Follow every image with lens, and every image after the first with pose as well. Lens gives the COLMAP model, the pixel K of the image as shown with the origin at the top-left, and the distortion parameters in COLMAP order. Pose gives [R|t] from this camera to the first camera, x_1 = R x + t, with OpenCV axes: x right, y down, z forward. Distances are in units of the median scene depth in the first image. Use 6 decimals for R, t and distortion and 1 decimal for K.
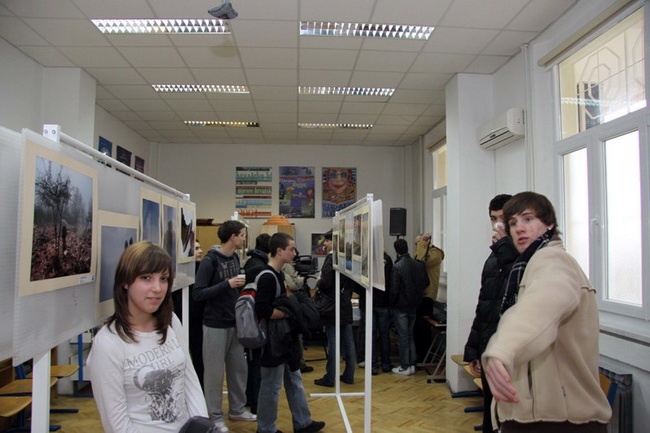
lens RADIAL K [[491.0, 0, 325.0], [0, 491.0, 216.5], [0, 0, 1]] dist [-0.170375, 0.114241]
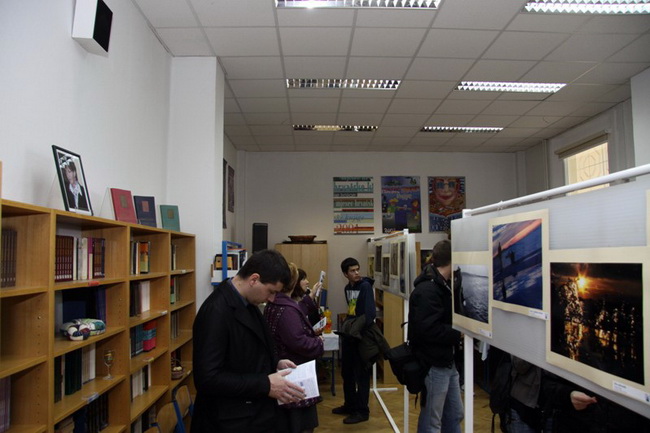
lens RADIAL K [[491.0, 0, 325.0], [0, 491.0, 216.5], [0, 0, 1]] dist [-0.170375, 0.114241]
pose [[0.999308, -0.015977, -0.033600, -0.168684], [0.015293, 0.999672, -0.020536, -0.010940], [0.033917, 0.020007, 0.999224, 0.097114]]
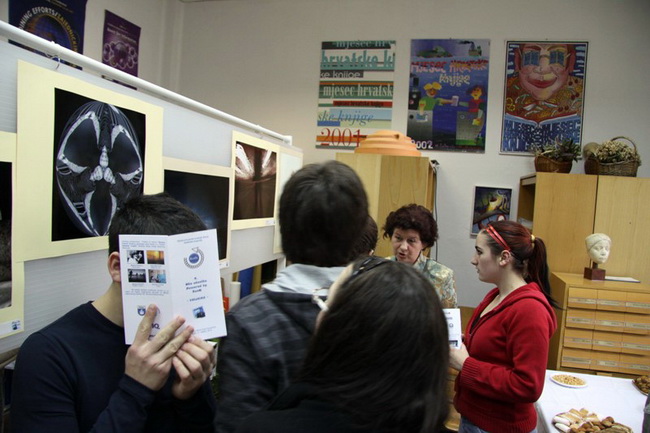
lens RADIAL K [[491.0, 0, 325.0], [0, 491.0, 216.5], [0, 0, 1]] dist [-0.170375, 0.114241]
pose [[0.949378, 0.068276, -0.306625, -0.020668], [-0.040274, 0.994494, 0.096744, 0.024867], [0.311542, -0.079497, 0.946901, 0.533529]]
